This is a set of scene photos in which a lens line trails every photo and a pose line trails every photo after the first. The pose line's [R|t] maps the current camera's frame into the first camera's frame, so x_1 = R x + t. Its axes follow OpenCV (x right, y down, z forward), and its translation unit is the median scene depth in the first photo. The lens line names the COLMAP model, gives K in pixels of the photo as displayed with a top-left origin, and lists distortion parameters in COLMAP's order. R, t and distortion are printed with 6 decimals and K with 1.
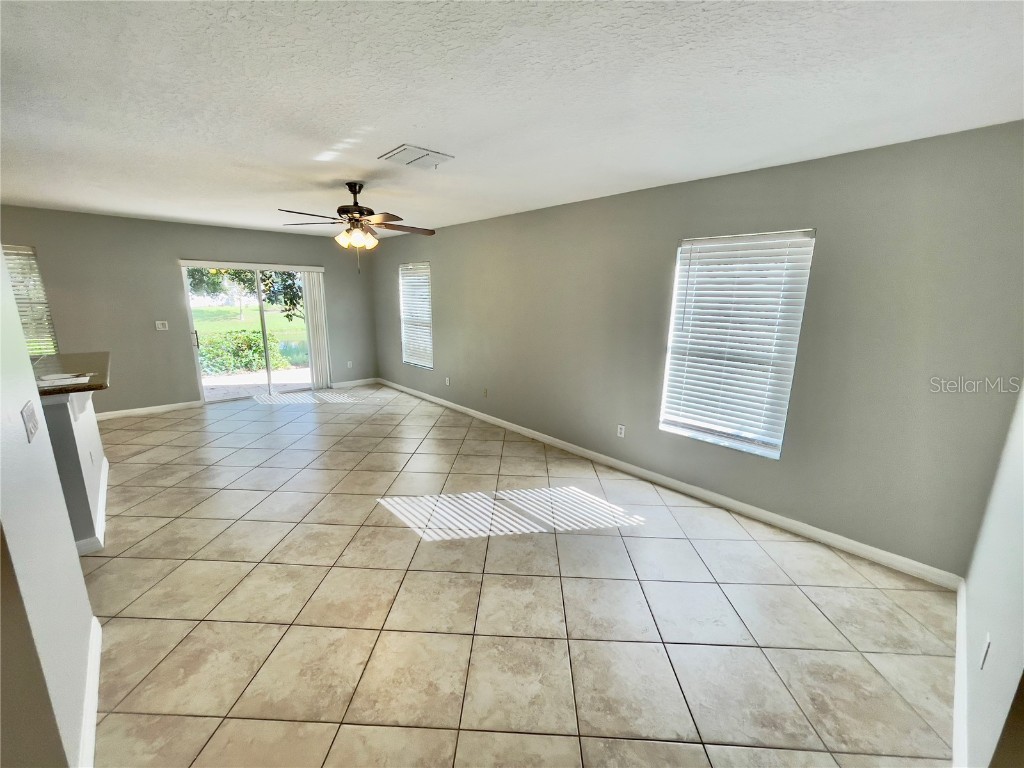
lens RADIAL K [[415.1, 0, 507.7], [0, 415.1, 387.9], [0, 0, 1]] dist [-0.019441, 0.012729]
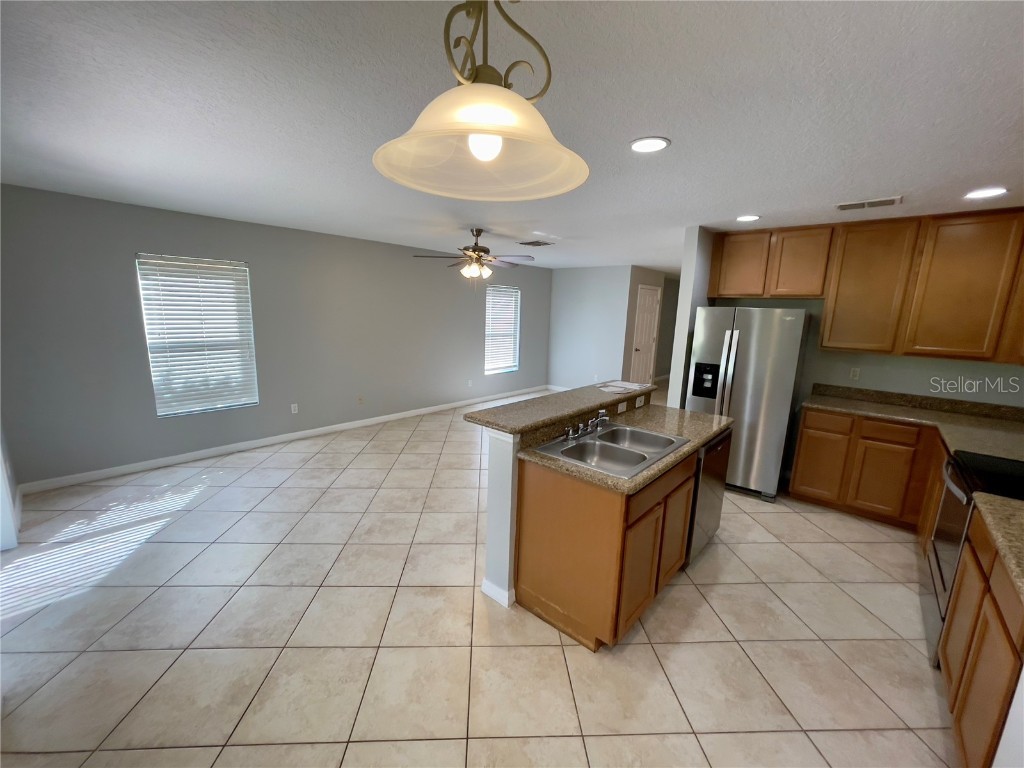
lens RADIAL K [[414.5, 0, 510.0], [0, 414.5, 386.6], [0, 0, 1]] dist [-0.004983, -0.000044]
pose [[-0.097541, -0.201033, 0.974716, -1.680718], [0.186747, 0.958293, 0.216334, -0.267663], [-0.977554, 0.203126, -0.055931, 1.025162]]
